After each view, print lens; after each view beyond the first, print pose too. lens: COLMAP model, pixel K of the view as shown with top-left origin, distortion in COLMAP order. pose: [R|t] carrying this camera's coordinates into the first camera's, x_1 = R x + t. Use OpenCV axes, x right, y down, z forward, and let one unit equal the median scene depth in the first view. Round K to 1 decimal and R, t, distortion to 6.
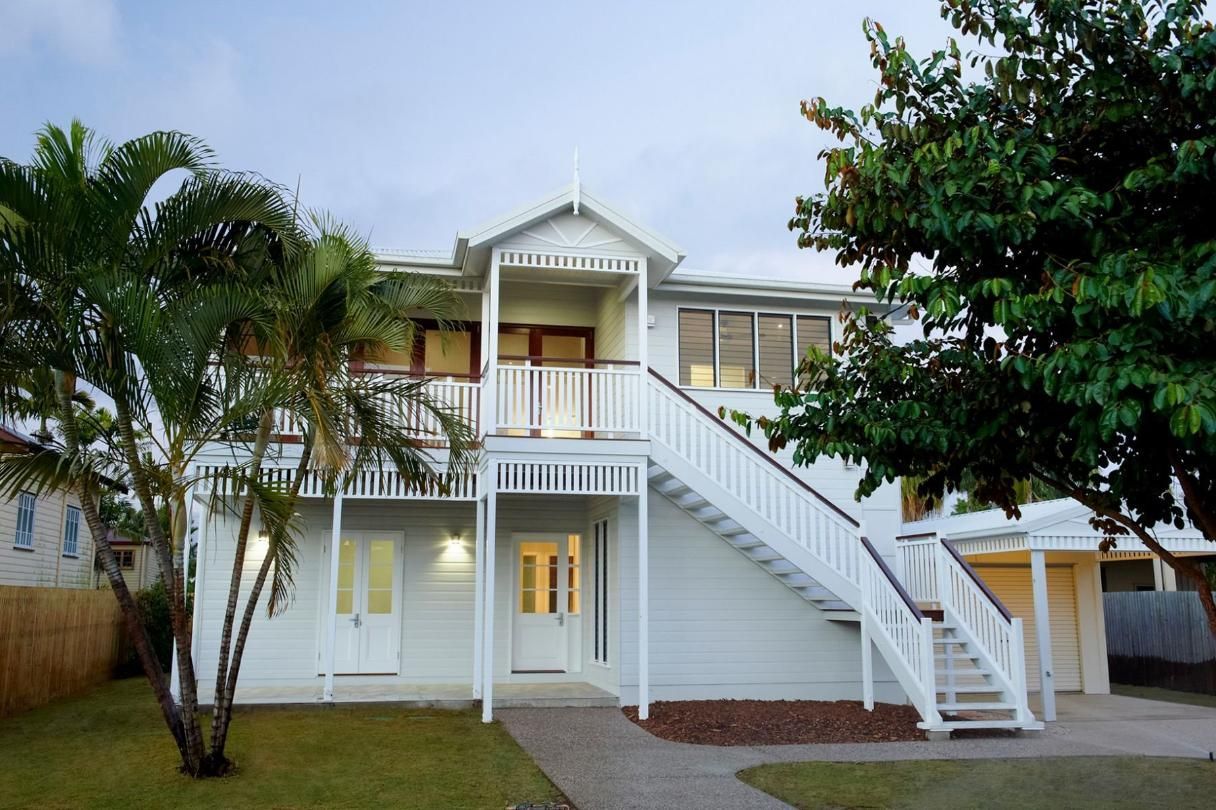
lens RADIAL K [[1036.0, 0, 608.0], [0, 1036.0, 405.0], [0, 0, 1]] dist [-0.006866, -0.003067]
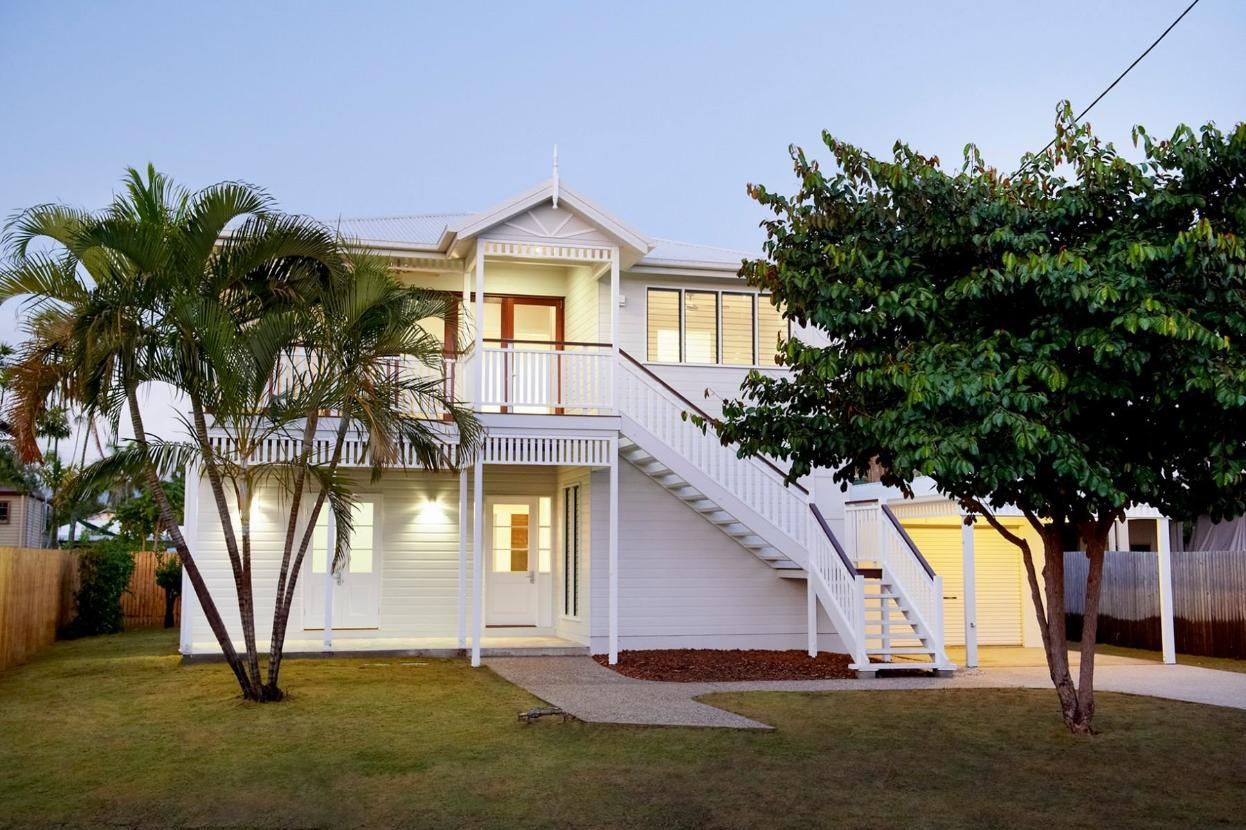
lens RADIAL K [[1248.4, 0, 623.0], [0, 1248.4, 415.0], [0, 0, 1]] dist [0.014175, 0.004337]
pose [[0.998425, 0.006655, 0.055699, -0.031317], [-0.010677, 0.997331, 0.072234, -0.063664], [-0.055069, -0.072715, 0.995831, -0.325139]]
